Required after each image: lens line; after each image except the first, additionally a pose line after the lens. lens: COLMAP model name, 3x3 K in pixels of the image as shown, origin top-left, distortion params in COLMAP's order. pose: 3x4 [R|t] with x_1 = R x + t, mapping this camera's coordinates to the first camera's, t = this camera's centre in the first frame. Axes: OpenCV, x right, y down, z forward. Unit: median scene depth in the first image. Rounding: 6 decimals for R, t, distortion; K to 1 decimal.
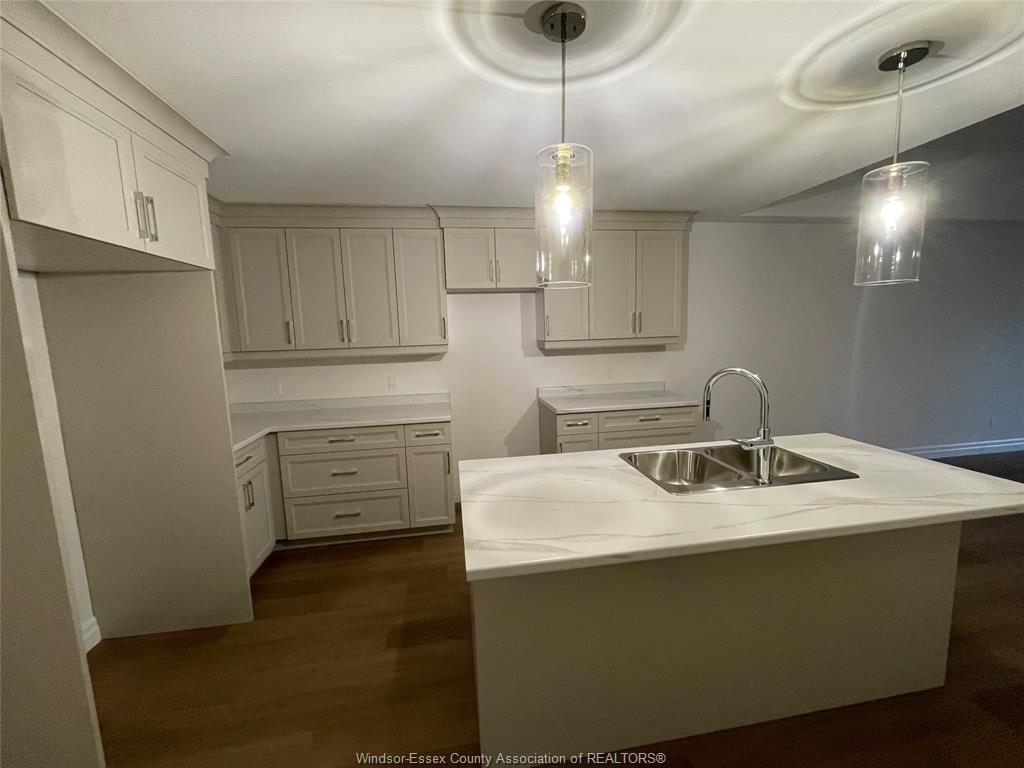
lens RADIAL K [[414.8, 0, 513.6], [0, 414.8, 381.6], [0, 0, 1]] dist [0.003263, 0.000326]
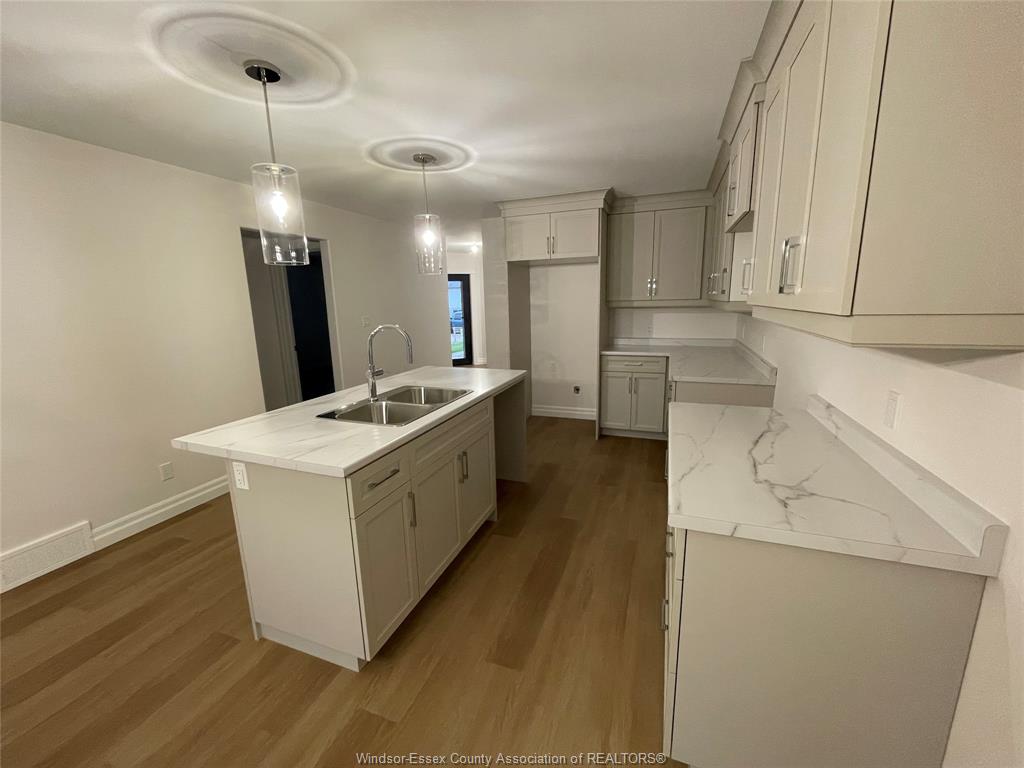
lens RADIAL K [[414.8, 0, 513.6], [0, 414.8, 381.6], [0, 0, 1]] dist [0.003263, 0.000326]
pose [[-0.491468, 0.215048, -0.843927, 1.014517], [-0.068010, 0.956598, 0.283365, -0.183498], [0.868236, 0.196660, -0.455512, 1.335632]]
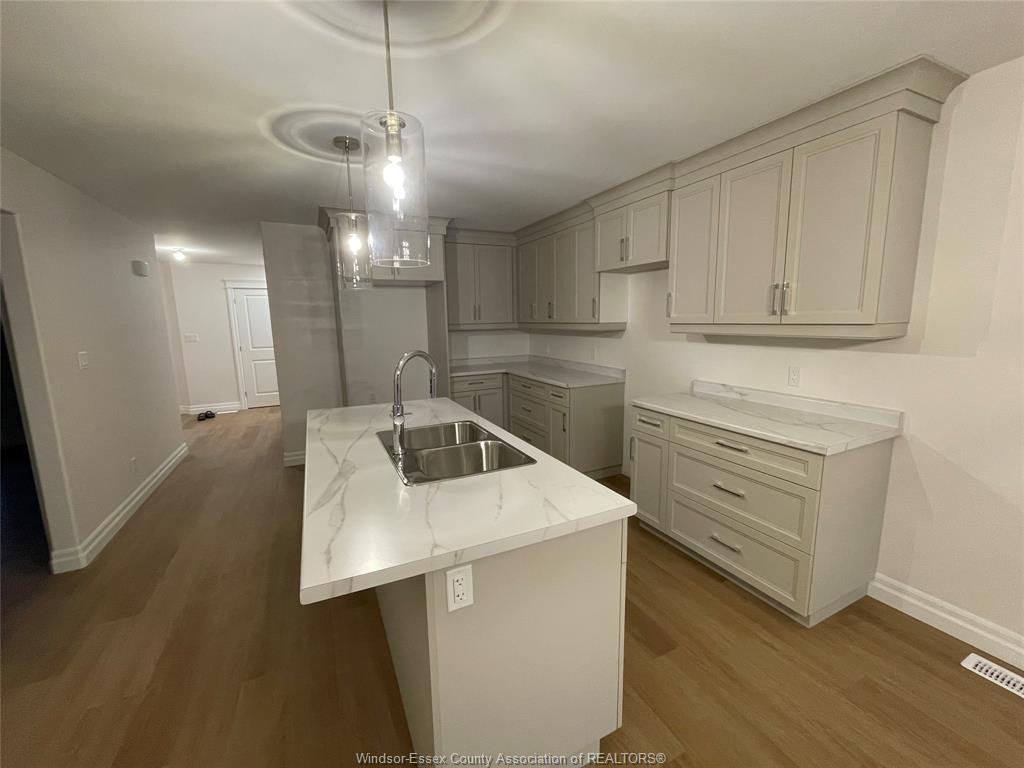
lens RADIAL K [[414.8, 0, 513.6], [0, 414.8, 381.6], [0, 0, 1]] dist [0.003263, 0.000326]
pose [[0.291658, 0.172504, -0.940839, 1.079810], [-0.106904, 0.983320, 0.147153, -0.095749], [0.950530, 0.057661, 0.305235, 0.585712]]
